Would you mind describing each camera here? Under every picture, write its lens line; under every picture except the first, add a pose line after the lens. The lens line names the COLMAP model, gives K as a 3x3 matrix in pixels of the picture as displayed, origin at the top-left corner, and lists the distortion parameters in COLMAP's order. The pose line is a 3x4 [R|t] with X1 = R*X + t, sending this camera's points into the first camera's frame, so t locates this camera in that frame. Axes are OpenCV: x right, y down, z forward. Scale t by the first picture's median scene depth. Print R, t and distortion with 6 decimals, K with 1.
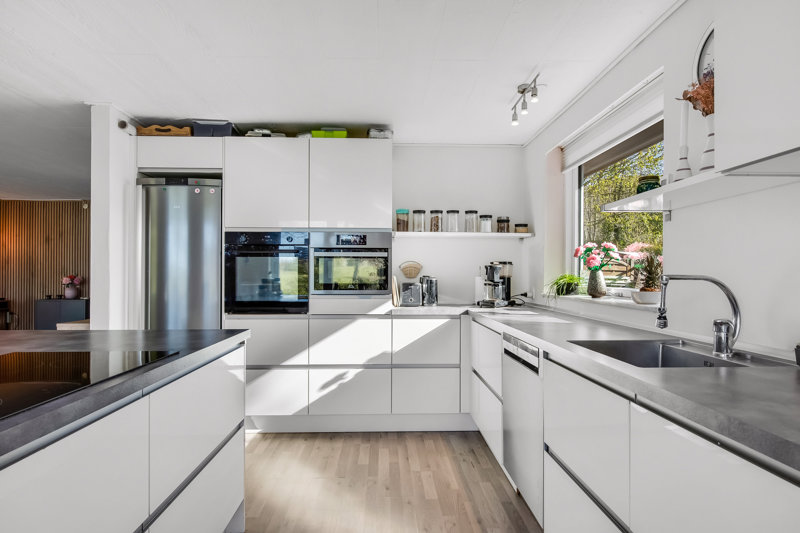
lens RADIAL K [[430.4, 0, 400.0], [0, 430.4, 266.5], [0, 0, 1]] dist [0.000157, 0.000035]
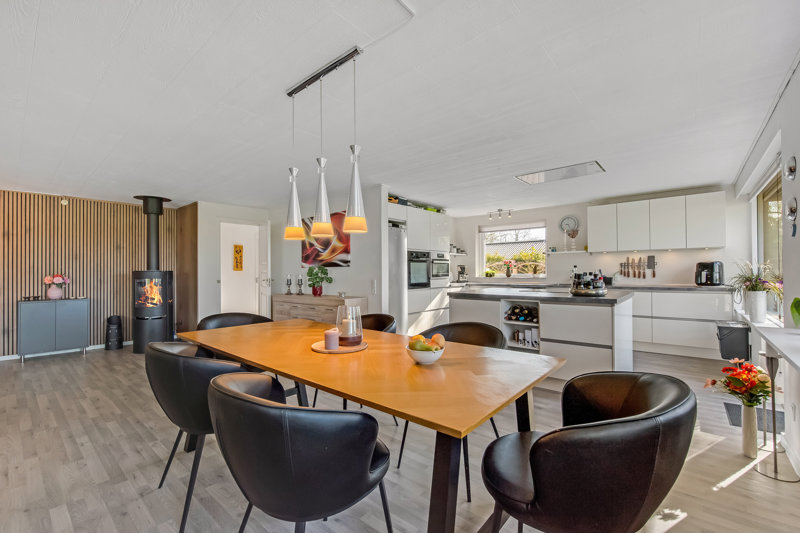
lens RADIAL K [[340.4, 0, 400.0], [0, 340.4, 266.5], [0, 0, 1]] dist [-0.002603, -0.000363]
pose [[0.681426, 0.003521, 0.731879, -0.808174], [-0.005351, 0.999986, 0.000172, -0.001271], [-0.731868, -0.004034, 0.681435, -0.058882]]
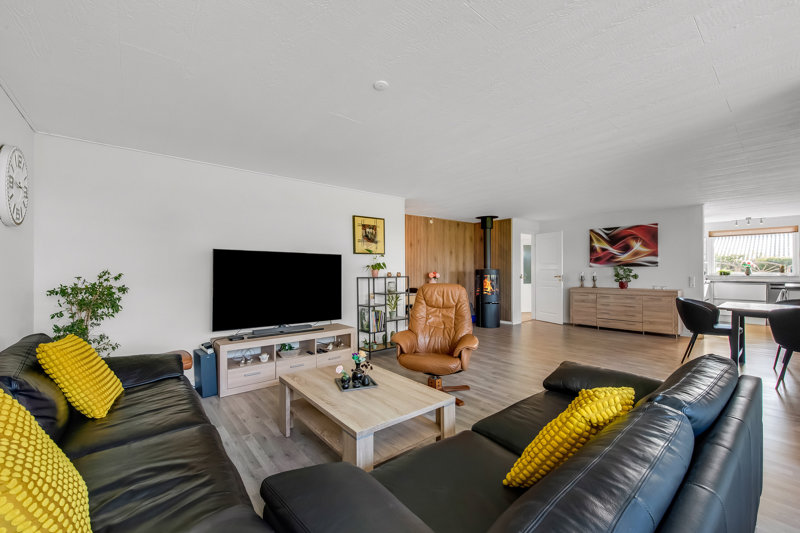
lens RADIAL K [[325.1, 0, 400.0], [0, 325.1, 266.5], [0, 0, 1]] dist [-0.001313, -0.000088]
pose [[0.796405, 0.003654, 0.604752, -1.506550], [-0.005391, 0.999985, 0.001057, 0.003275], [-0.604739, -0.004102, 0.796413, 0.246928]]
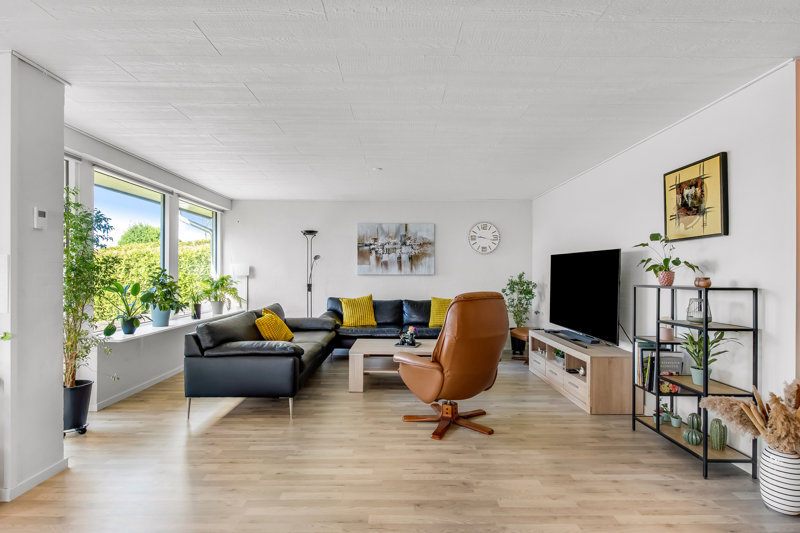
lens RADIAL K [[389.7, 0, 398.6], [0, 389.7, 274.8], [0, 0, 1]] dist [-0.000830, -0.000478]
pose [[-0.030929, 0.002329, -0.999519, -0.678895], [0.014992, 0.999886, 0.001866, 0.009619], [0.999409, -0.014927, -0.030961, 0.561800]]
